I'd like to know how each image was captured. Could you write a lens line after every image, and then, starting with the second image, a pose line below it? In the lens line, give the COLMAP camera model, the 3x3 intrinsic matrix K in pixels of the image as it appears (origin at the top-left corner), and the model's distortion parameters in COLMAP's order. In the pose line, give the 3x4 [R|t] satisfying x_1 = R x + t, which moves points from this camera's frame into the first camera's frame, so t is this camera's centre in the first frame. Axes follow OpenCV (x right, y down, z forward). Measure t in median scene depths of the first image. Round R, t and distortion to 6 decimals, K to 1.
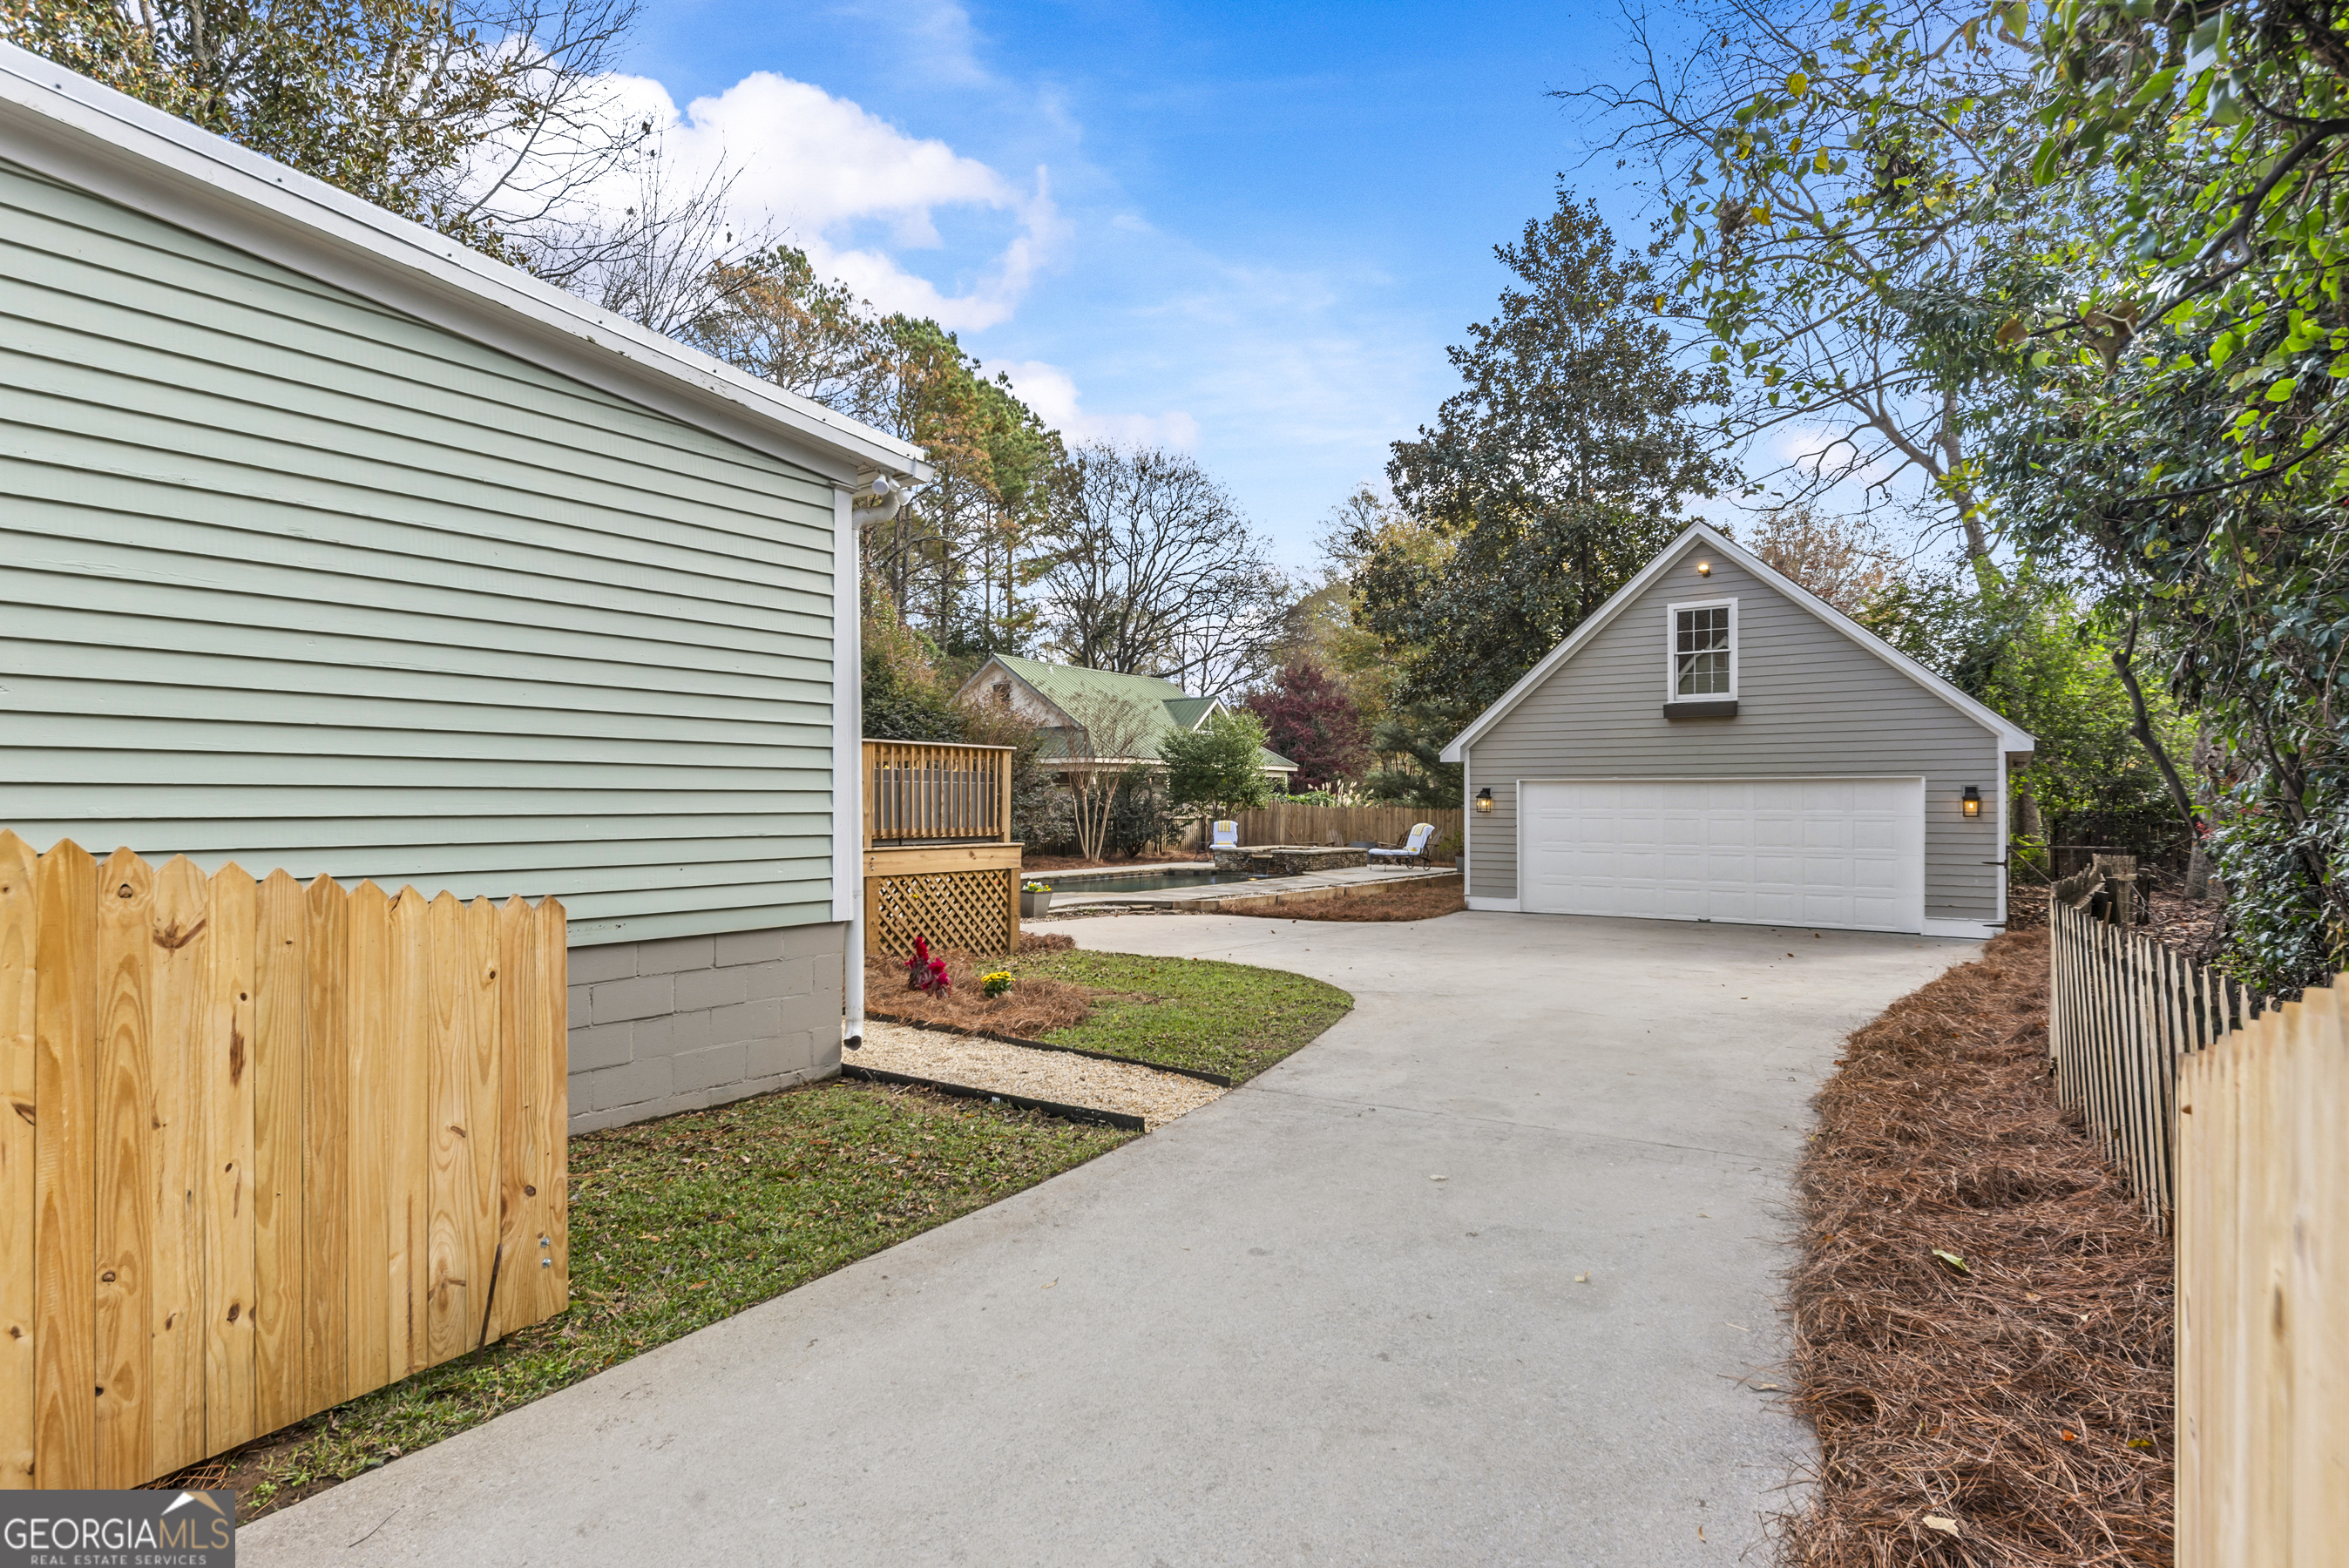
lens RADIAL K [[1238.6, 0, 1180.2], [0, 1238.6, 788.4], [0, 0, 1]] dist [0.020343, -0.000032]
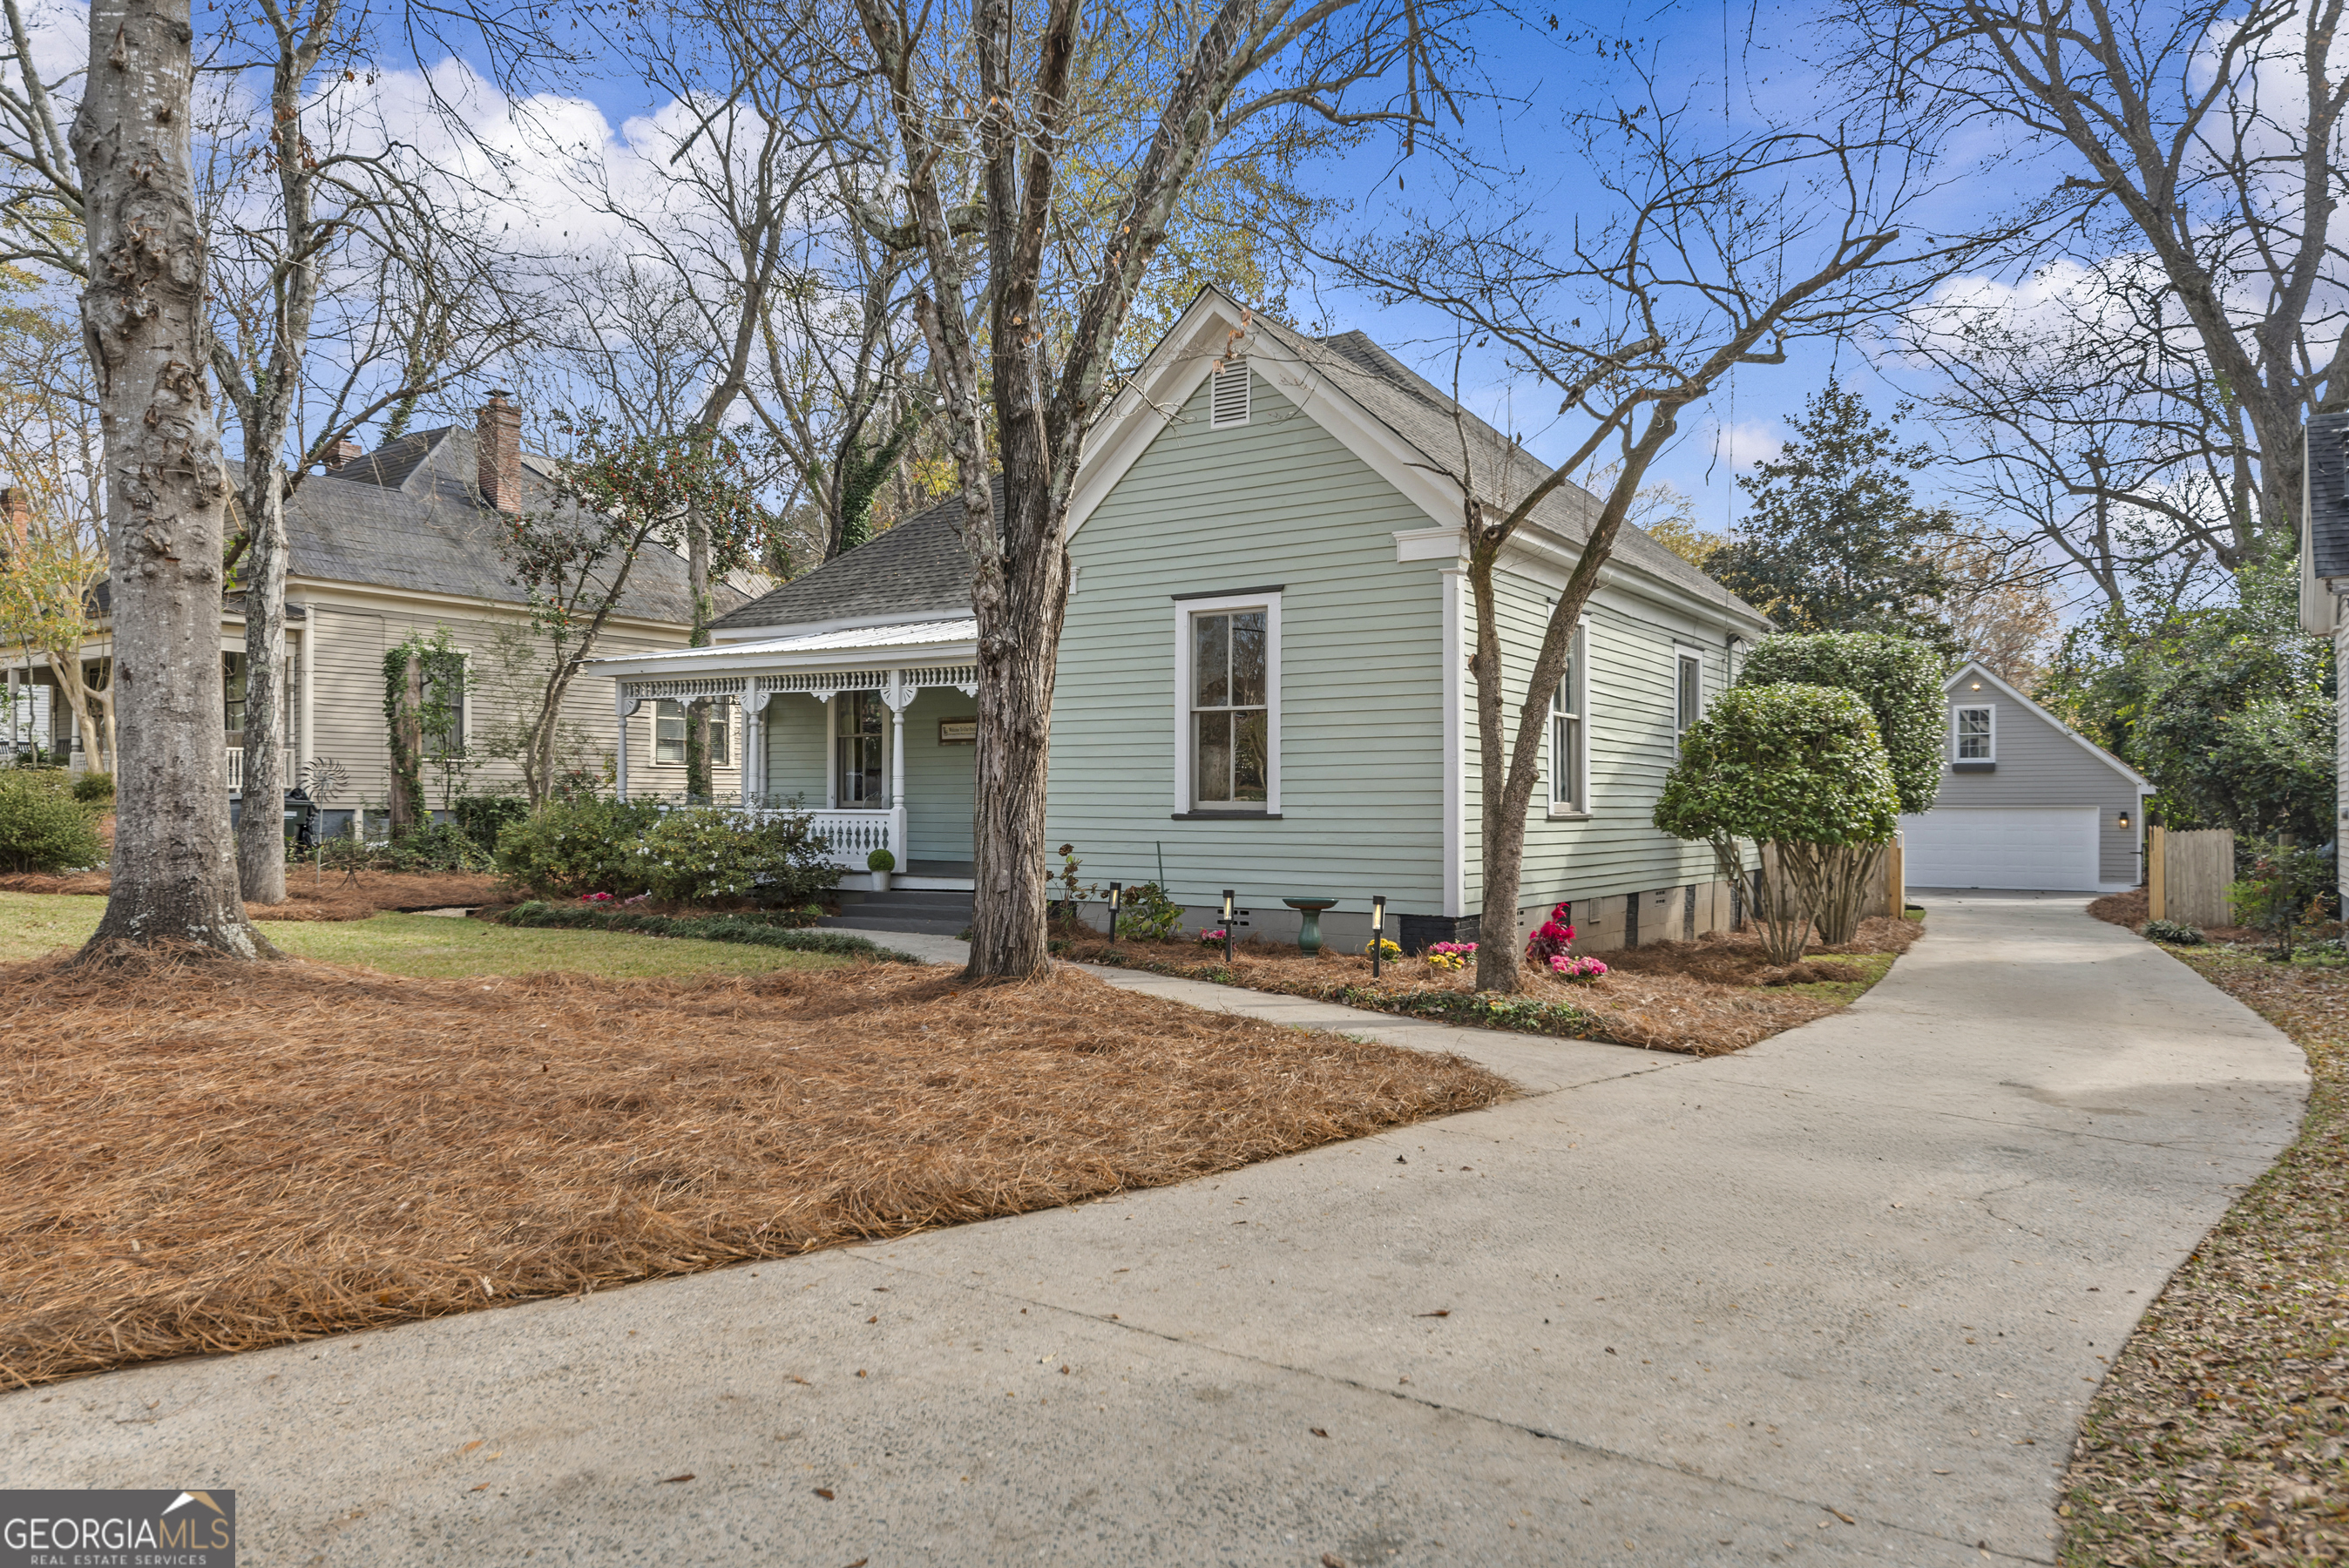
lens RADIAL K [[1577.1, 0, 1171.0], [0, 1577.1, 789.4], [0, 0, 1]] dist [0.007073, -0.003837]
pose [[0.999539, 0.001985, 0.030292, -0.774472], [-0.001991, 0.999998, 0.000185, -0.029492], [-0.030292, -0.000246, 0.999541, -1.184925]]
